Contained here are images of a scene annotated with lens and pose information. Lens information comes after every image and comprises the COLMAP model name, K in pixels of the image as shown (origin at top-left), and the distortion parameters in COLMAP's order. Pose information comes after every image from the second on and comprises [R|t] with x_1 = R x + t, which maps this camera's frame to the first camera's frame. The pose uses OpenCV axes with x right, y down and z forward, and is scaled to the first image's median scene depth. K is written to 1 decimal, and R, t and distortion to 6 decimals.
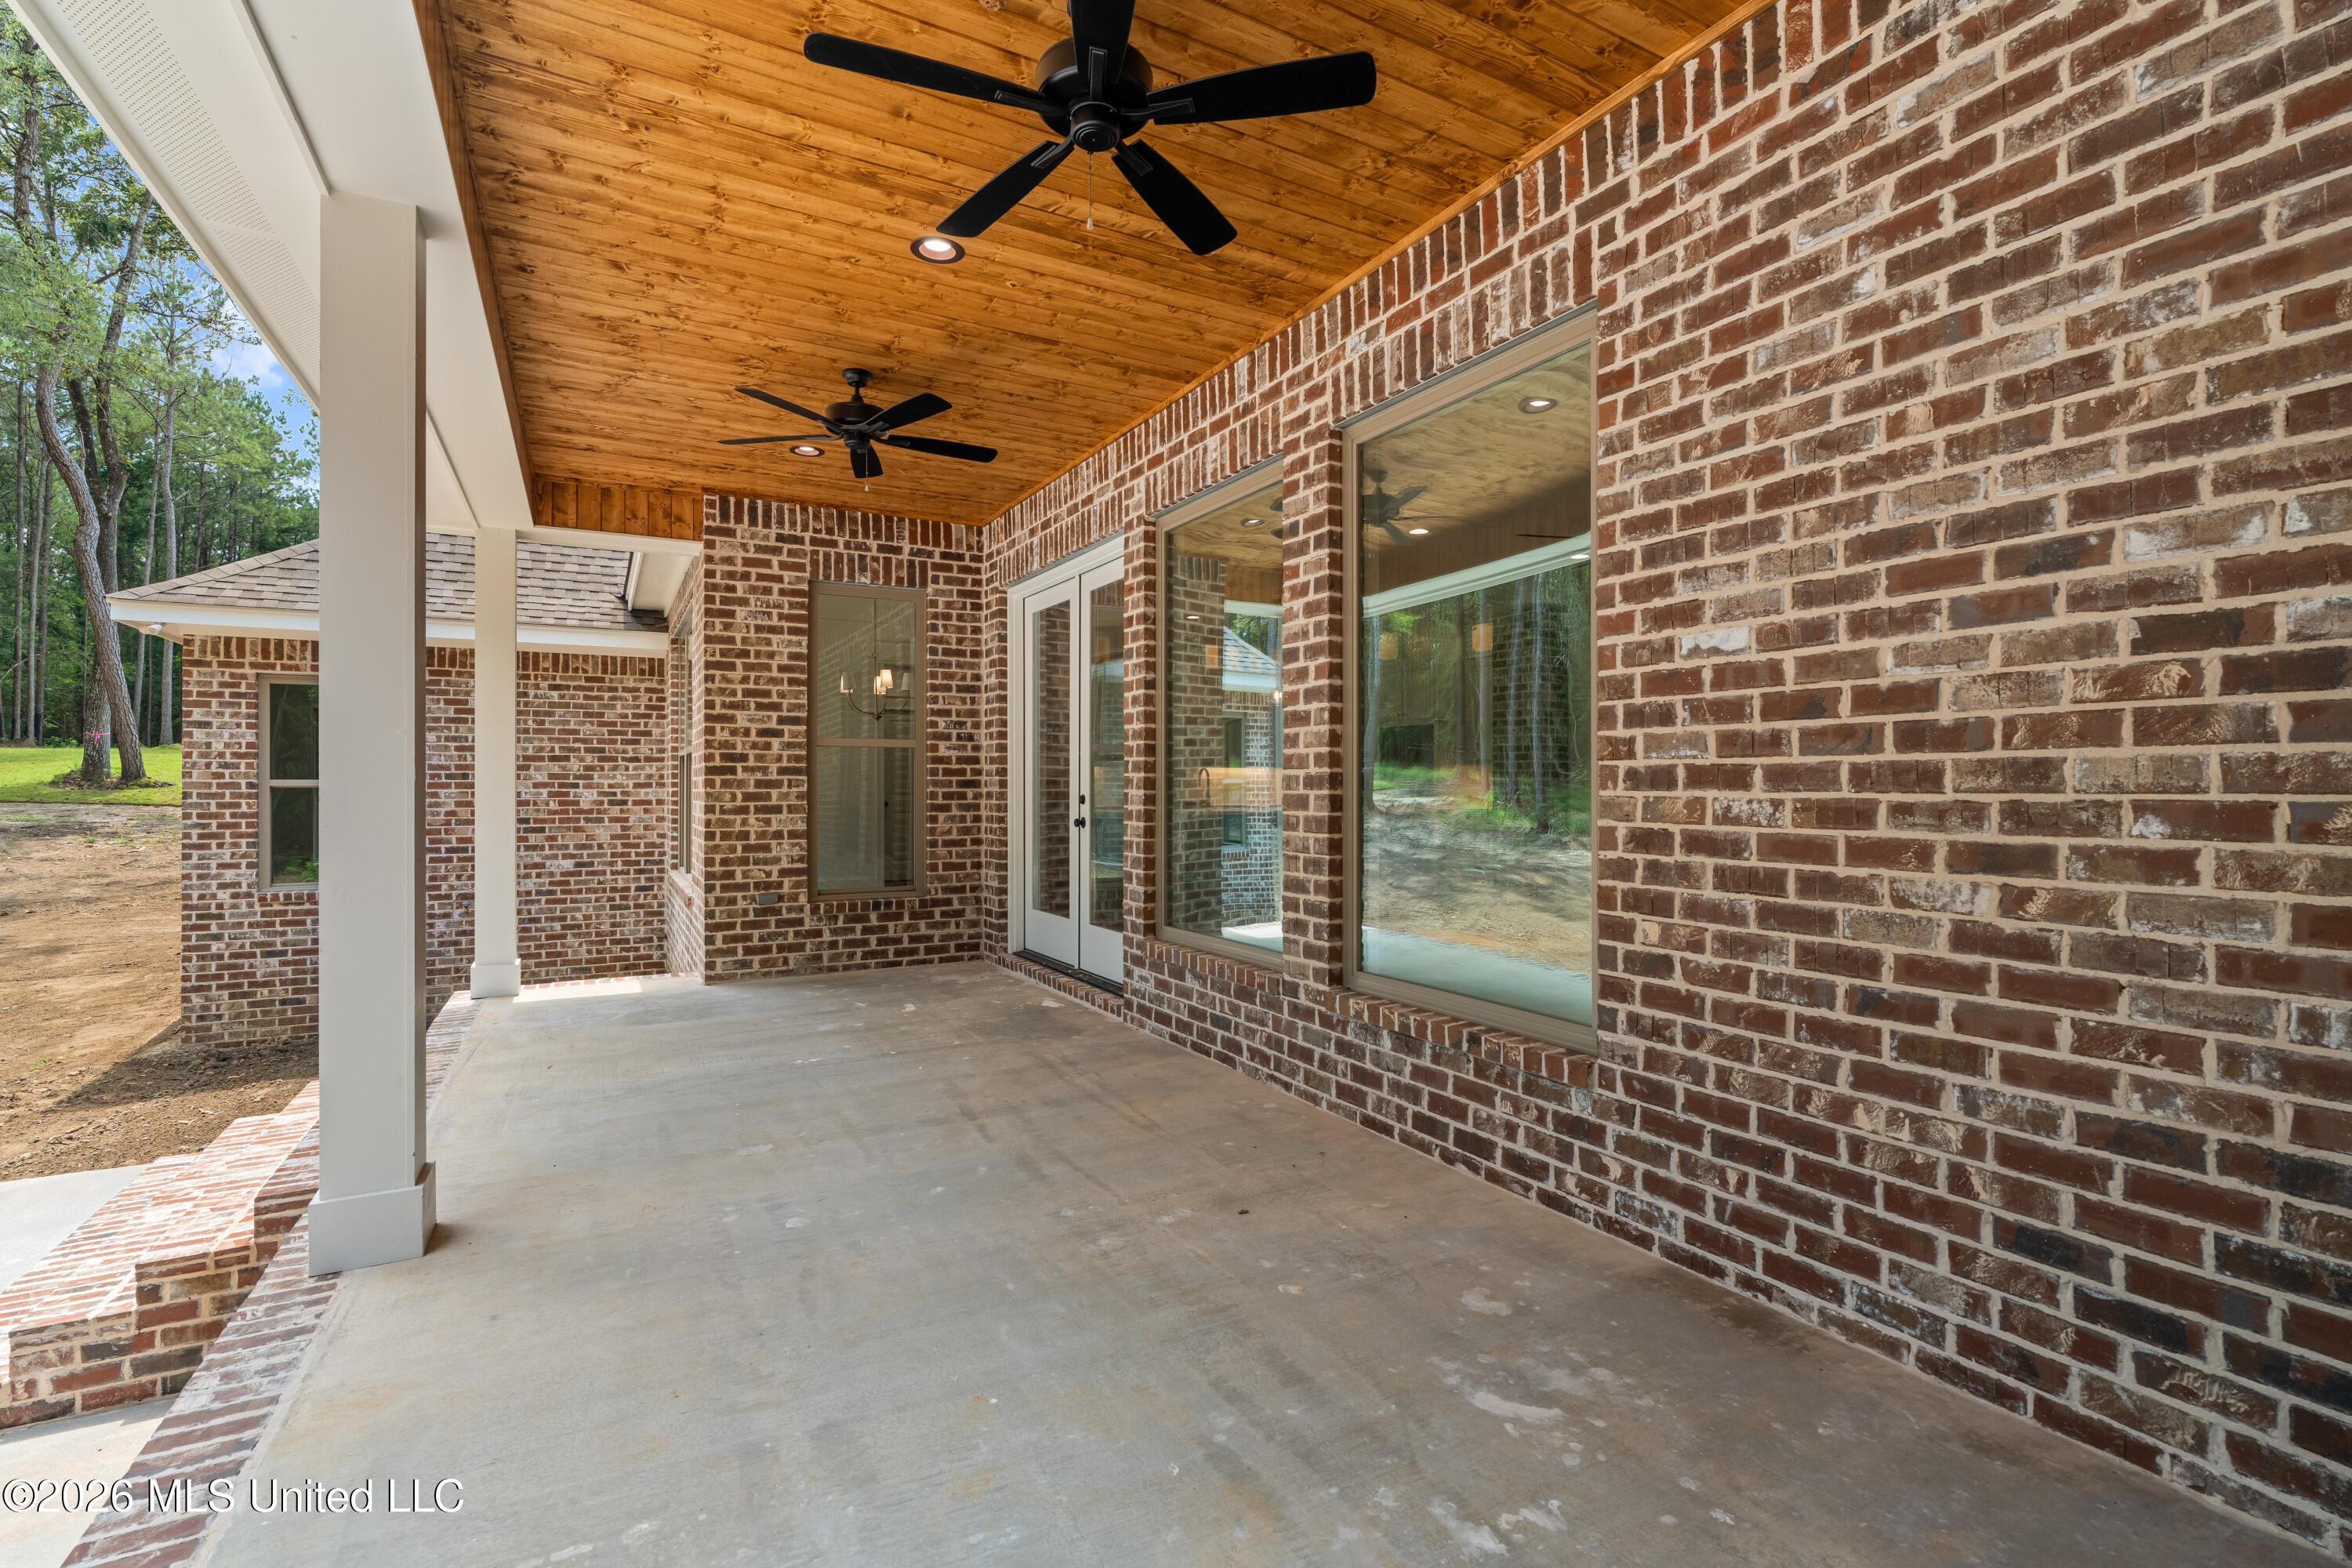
lens RADIAL K [[1055.1, 0, 1169.7], [0, 1055.1, 788.9], [0, 0, 1]] dist [-0.005751, -0.000328]
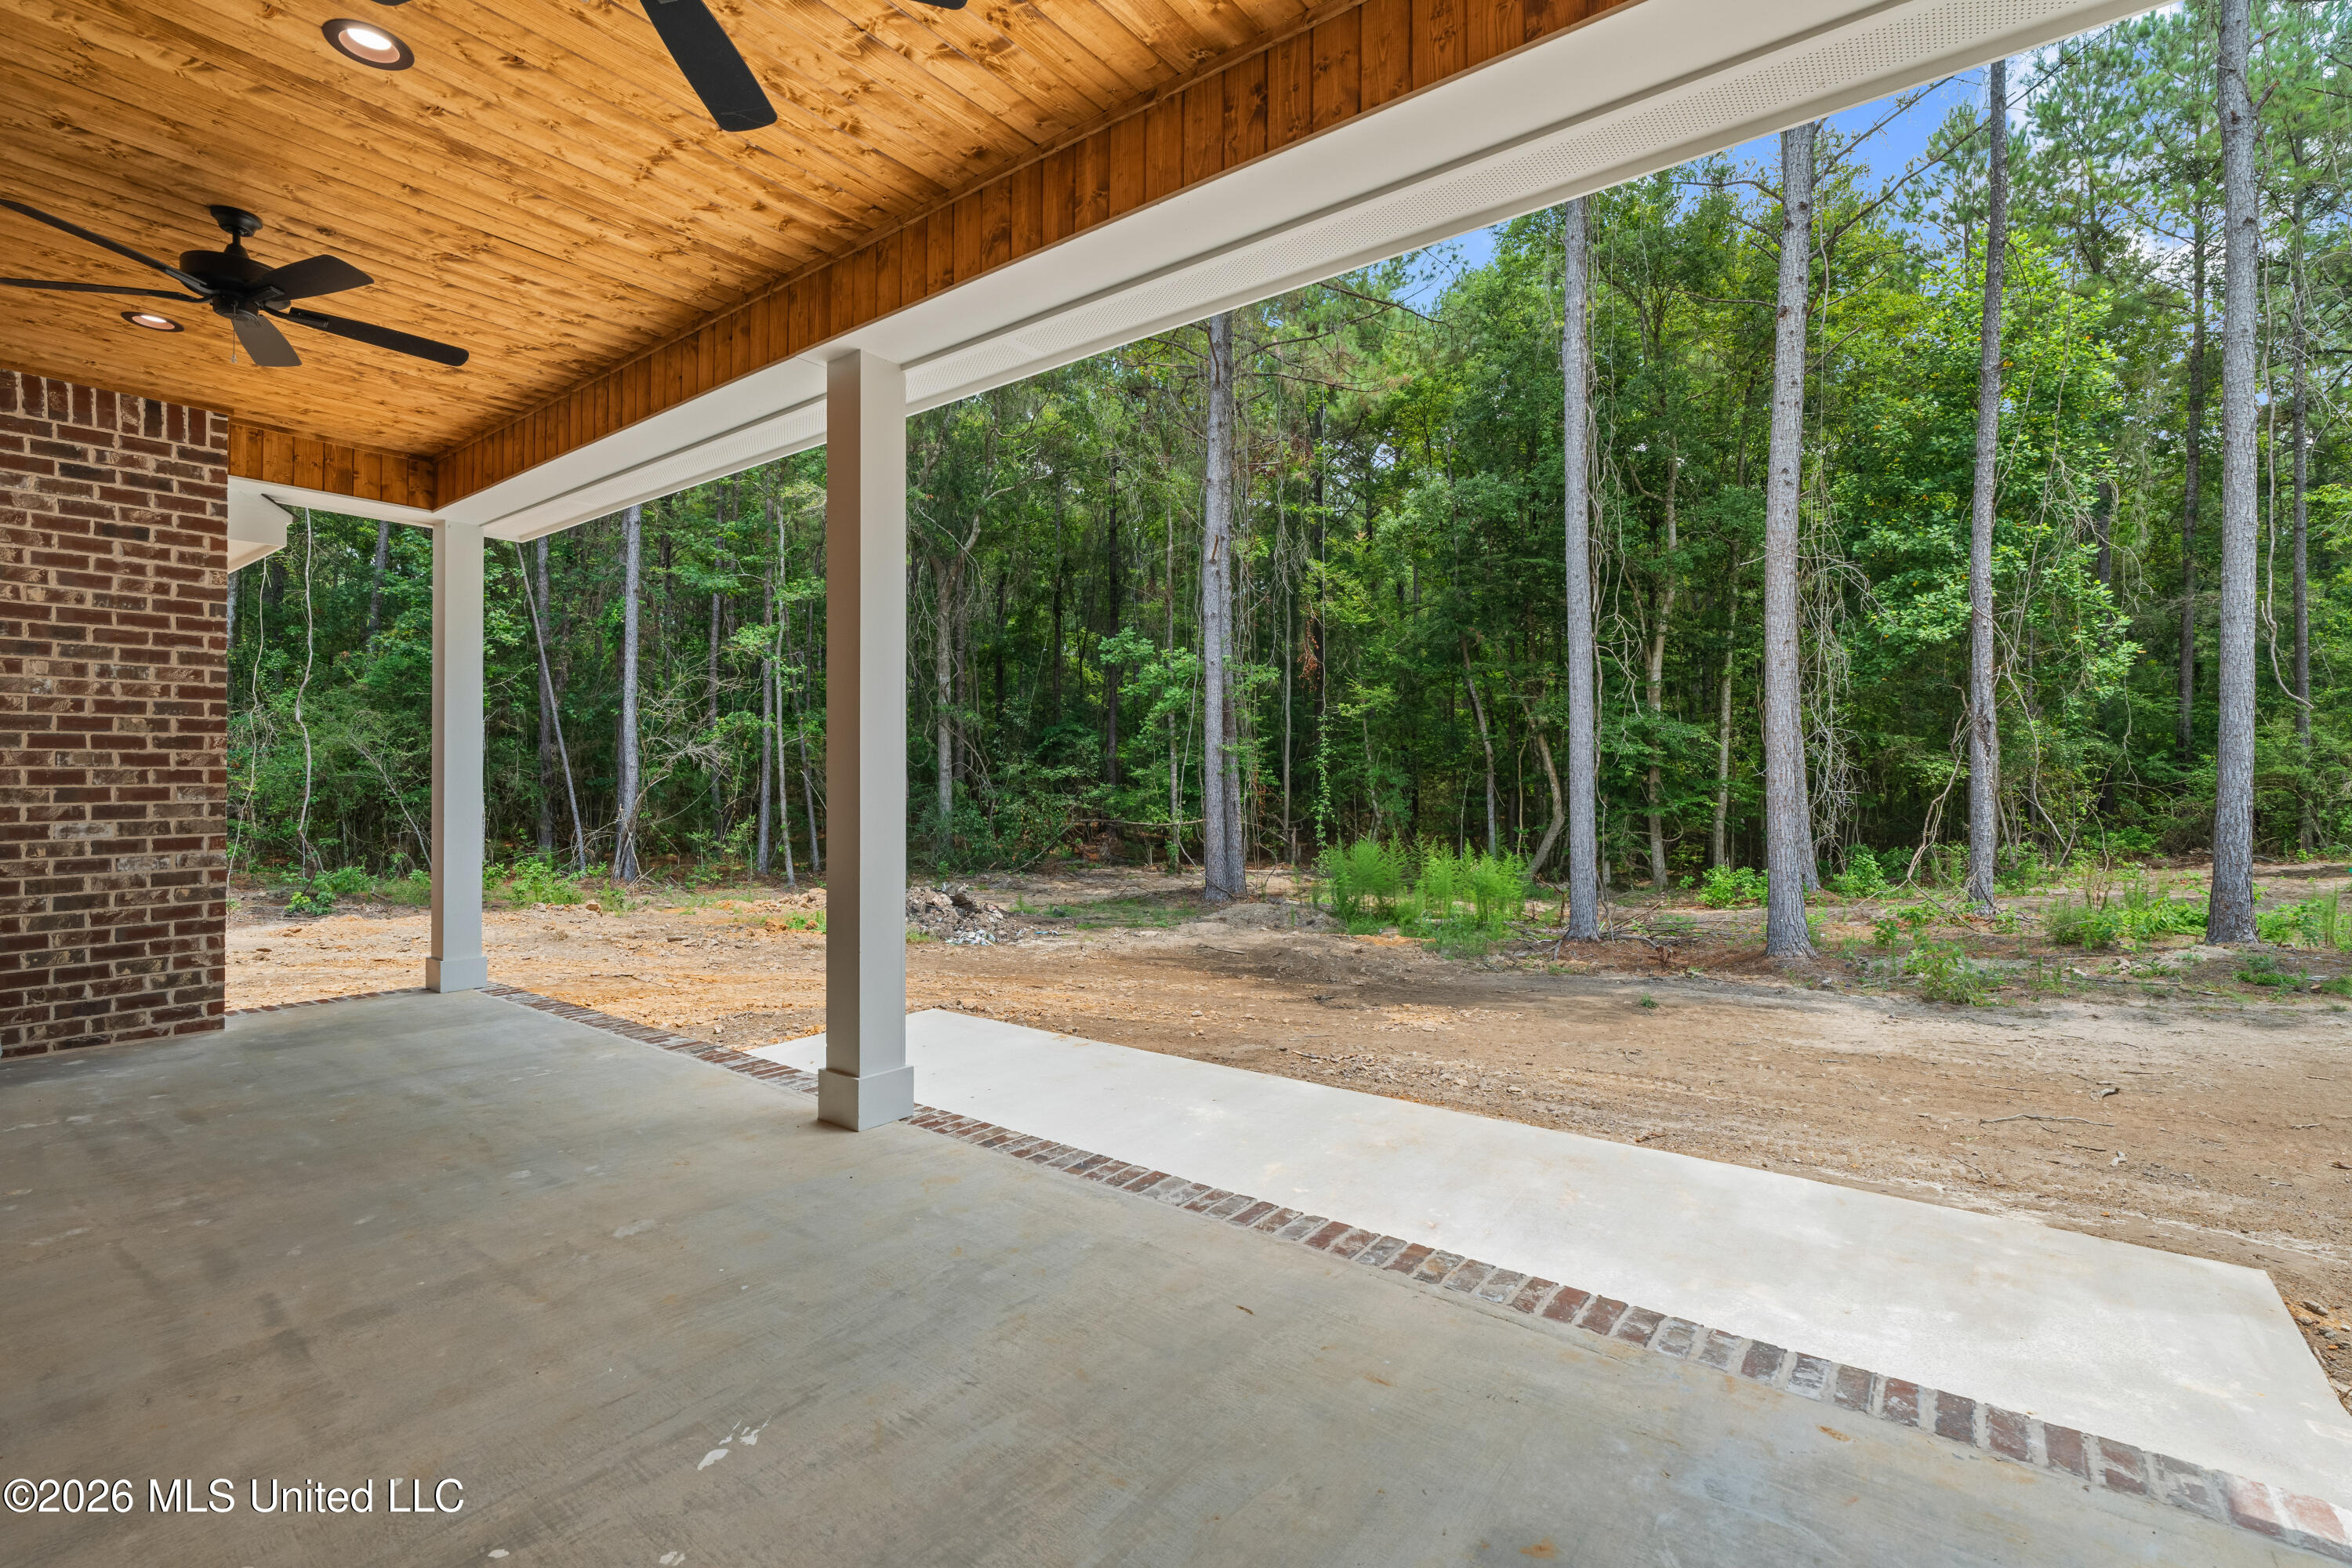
lens RADIAL K [[1061.6, 0, 1178.9], [0, 1061.6, 758.8], [0, 0, 1]] dist [-0.000862, 0.000006]
pose [[-0.911735, -0.002715, -0.410771, -0.464227], [0.003485, 0.999891, -0.014343, -0.008902], [0.410765, -0.014508, -0.911626, 2.038362]]
